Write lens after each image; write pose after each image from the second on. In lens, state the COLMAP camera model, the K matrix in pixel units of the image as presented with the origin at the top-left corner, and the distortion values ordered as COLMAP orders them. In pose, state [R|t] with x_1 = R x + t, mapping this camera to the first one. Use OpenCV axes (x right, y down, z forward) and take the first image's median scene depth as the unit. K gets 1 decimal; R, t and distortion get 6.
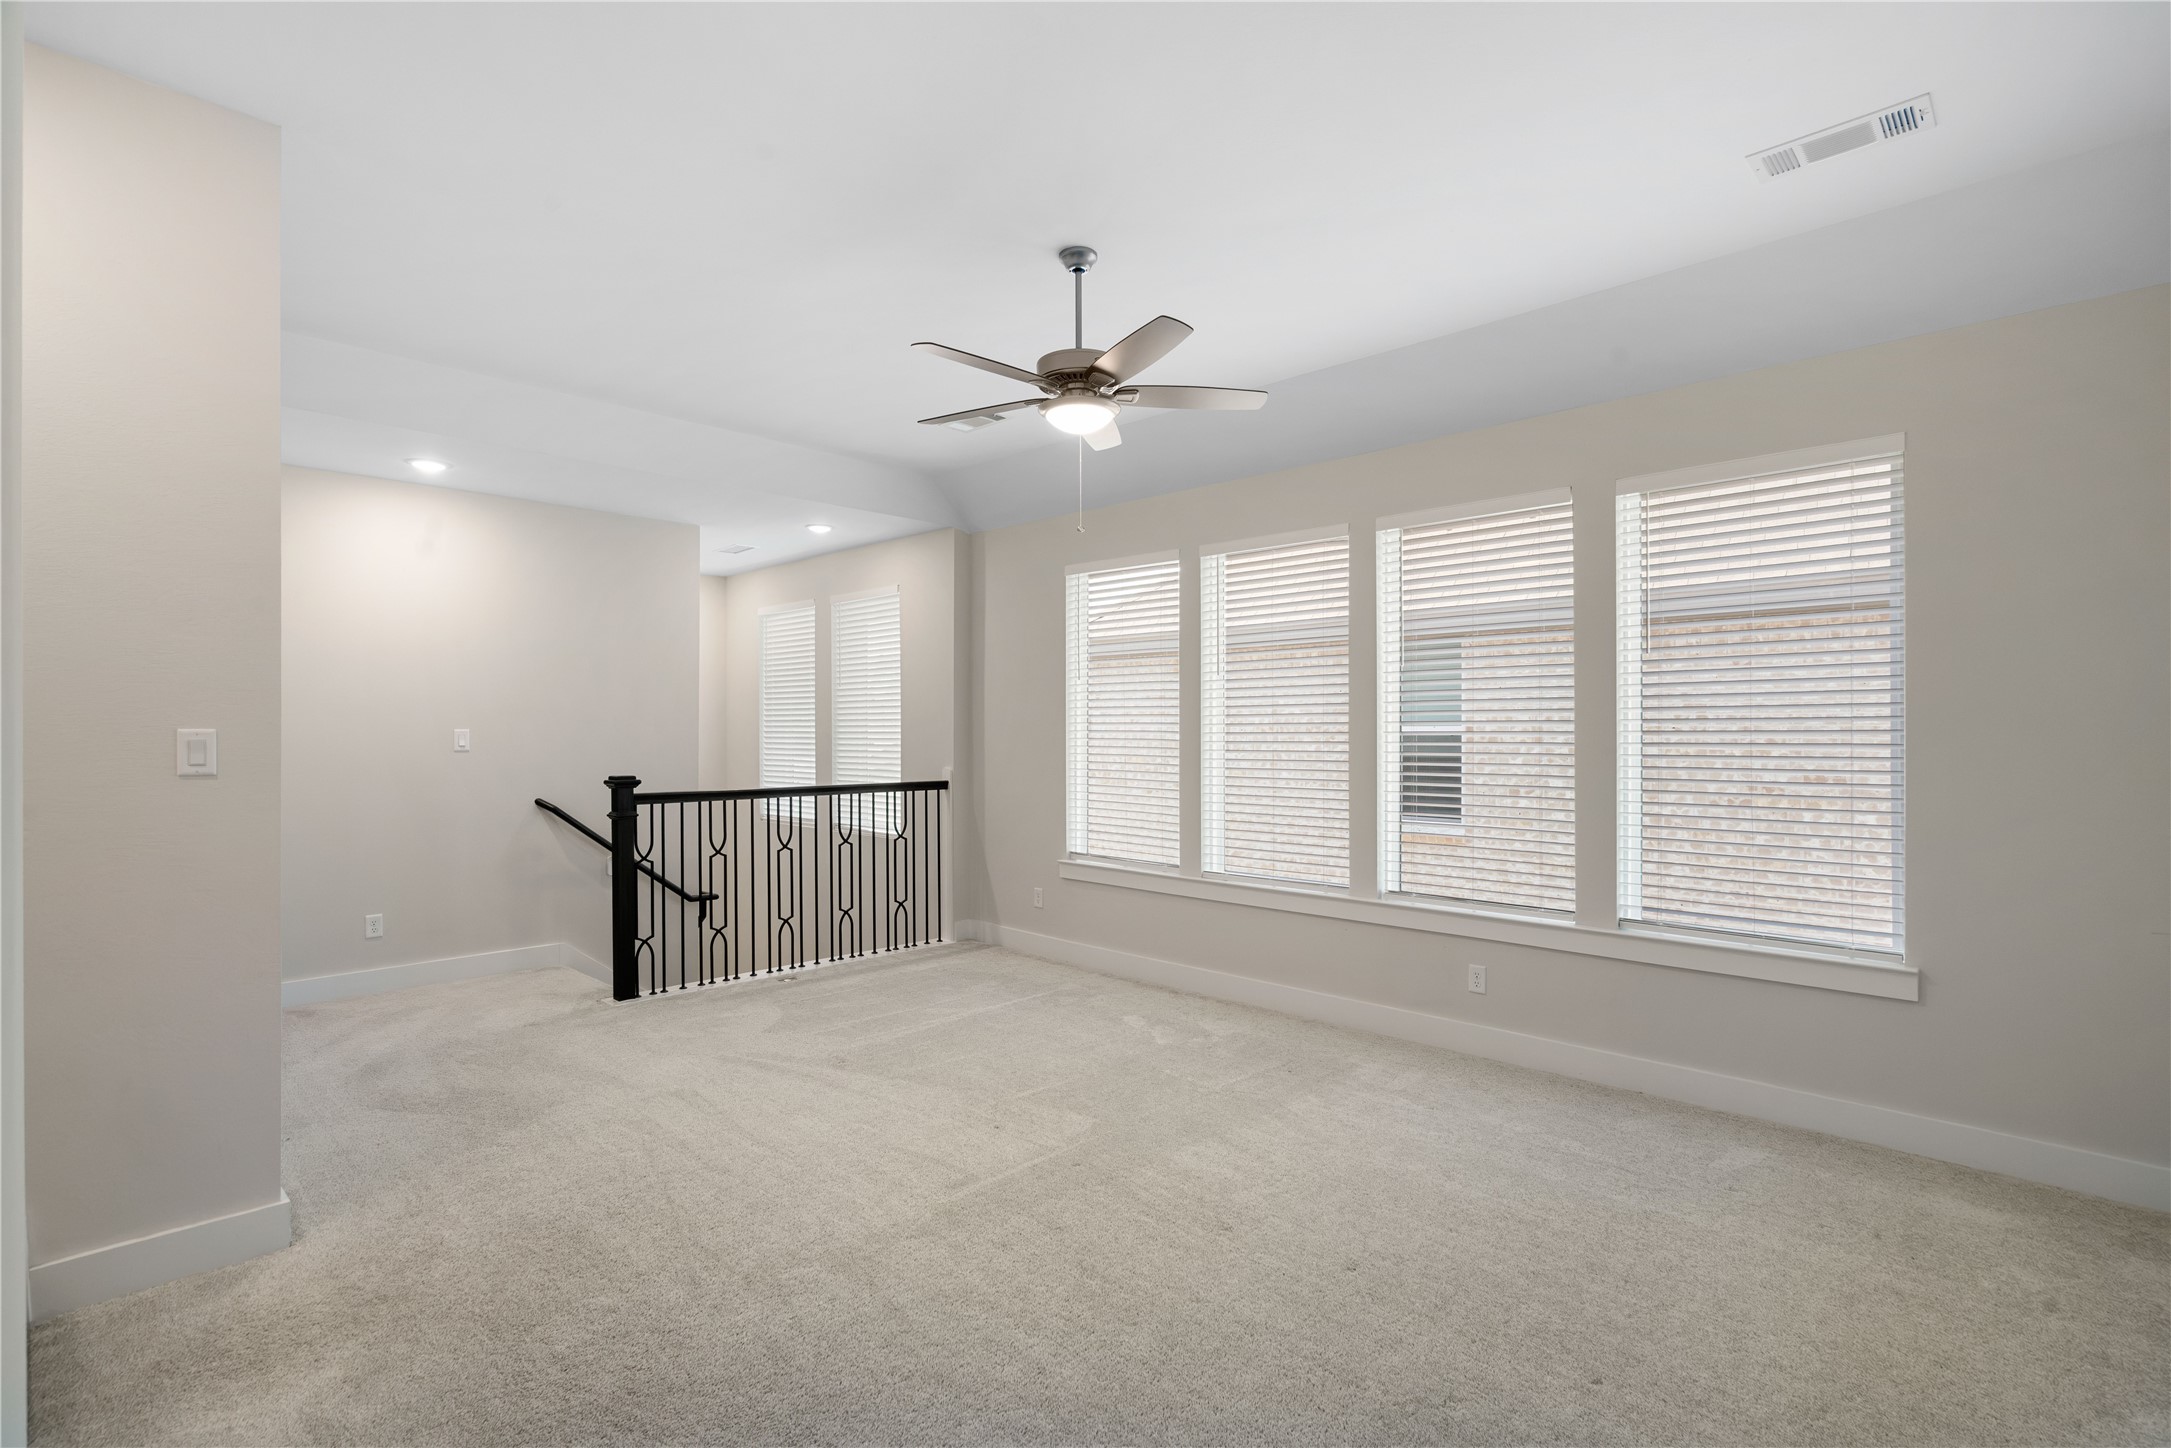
lens RADIAL K [[997.1, 0, 1089.7], [0, 997.1, 724.7], [0, 0, 1]] dist [-0.007568, 0.003753]
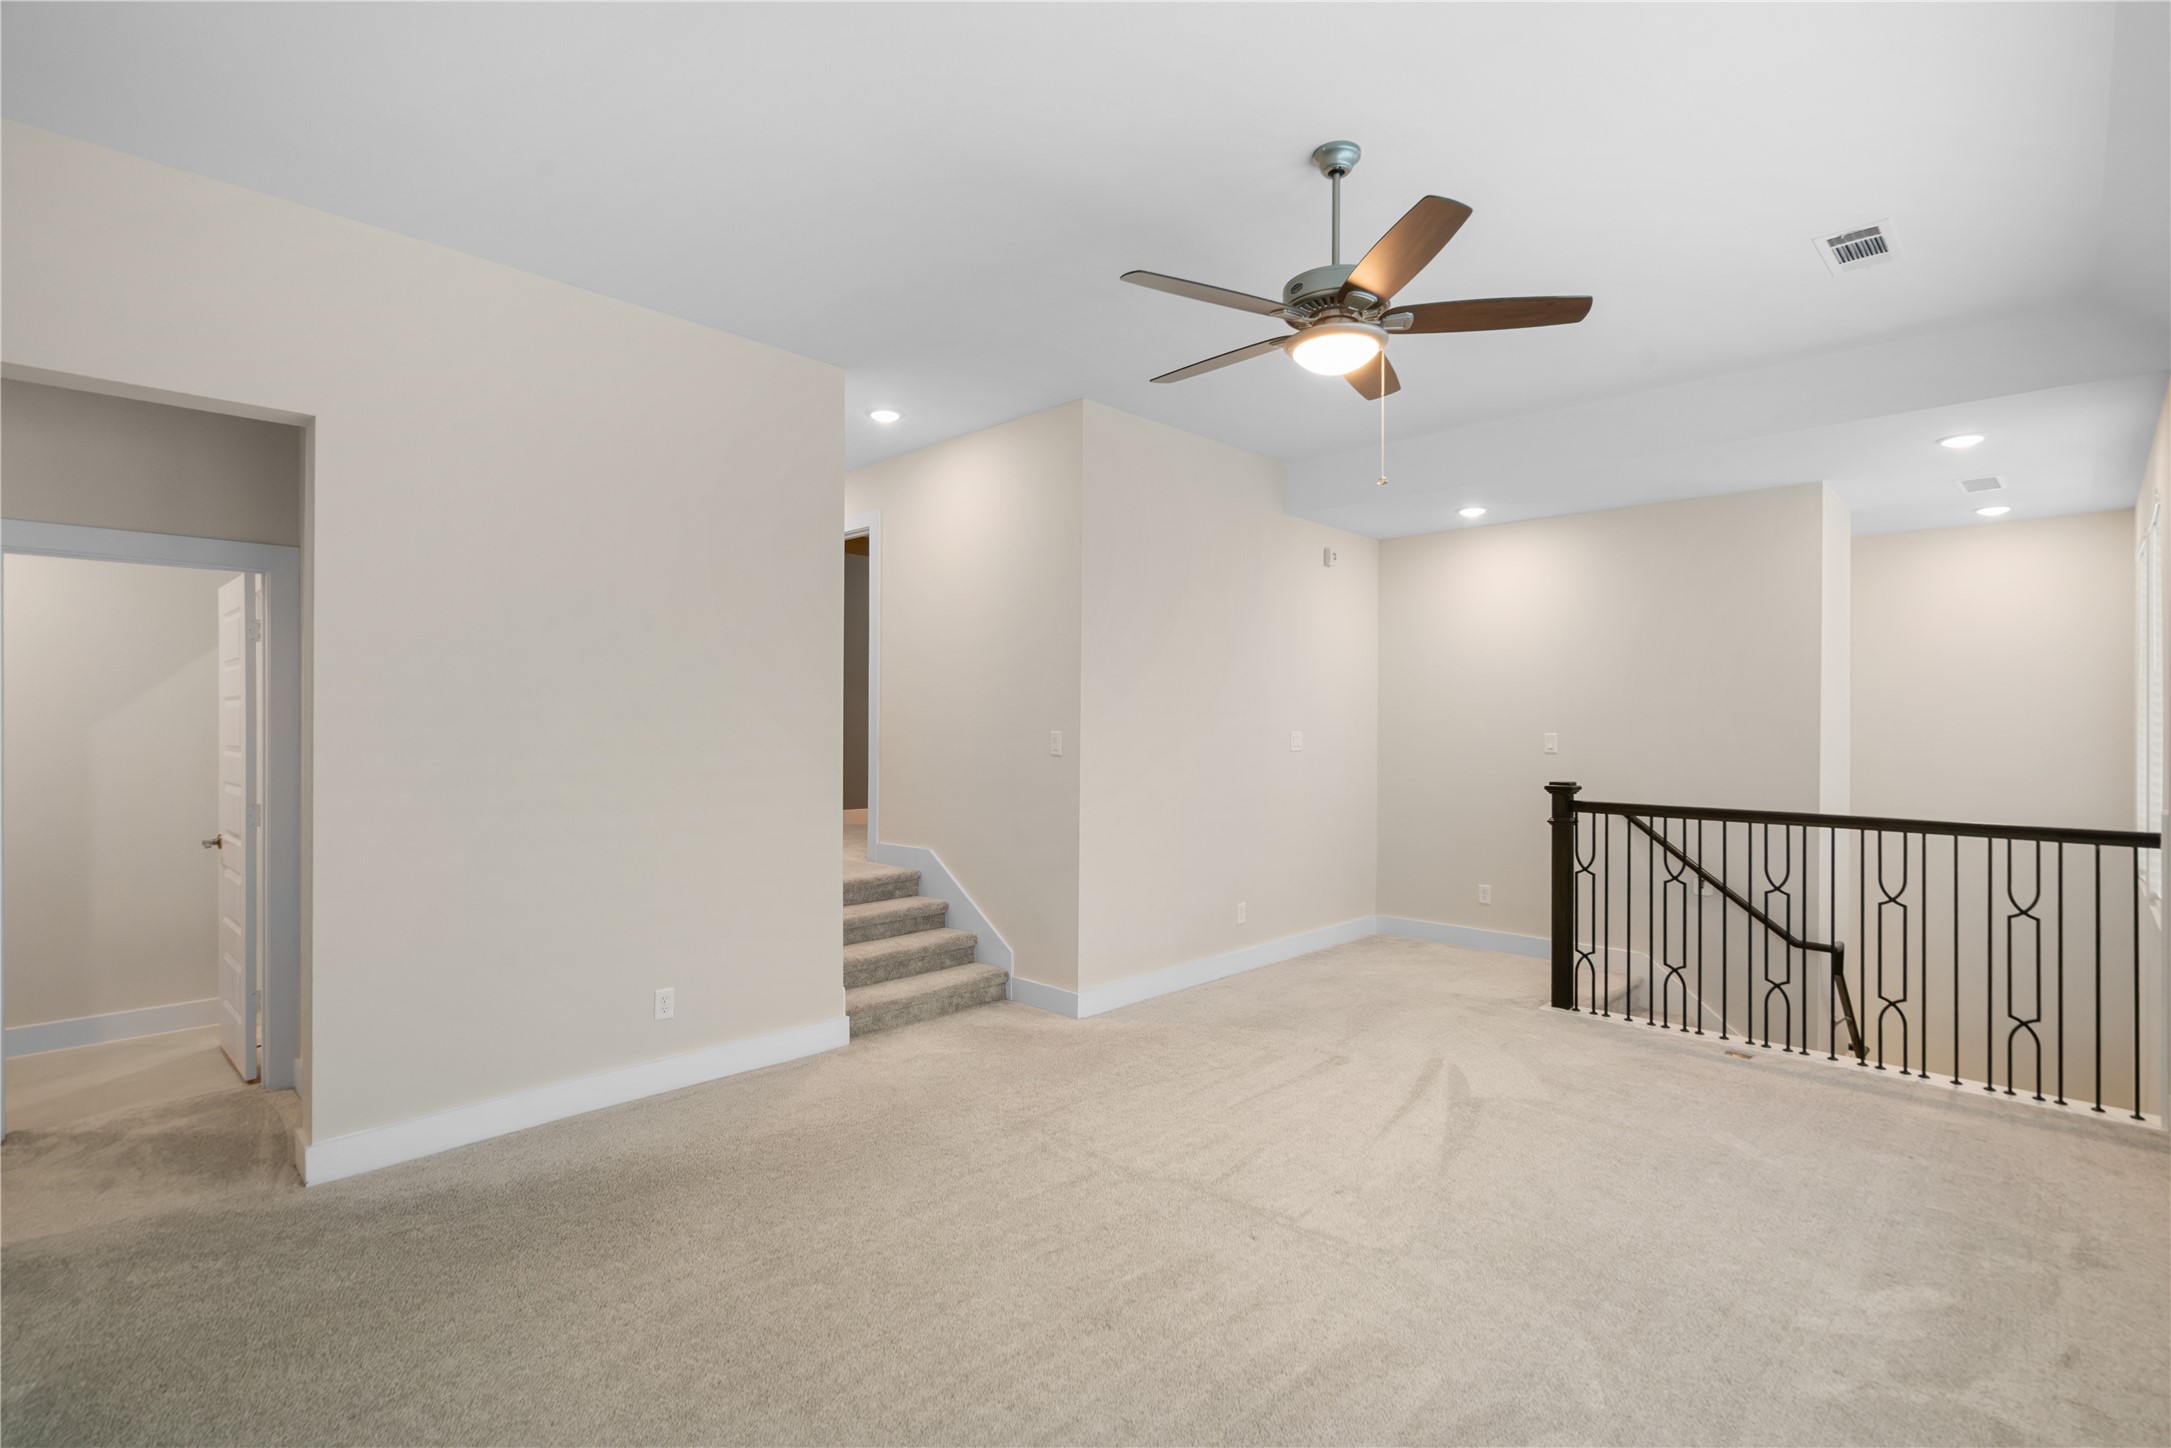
lens RADIAL K [[997.1, 0, 1081.9], [0, 997.1, 733.2], [0, 0, 1]] dist [-0.007568, 0.003753]
pose [[0.003694, 0.001806, -0.999992, 0.504557], [-0.002686, 0.999995, 0.001796, 0.002572], [0.999990, 0.002680, 0.003699, 0.506136]]
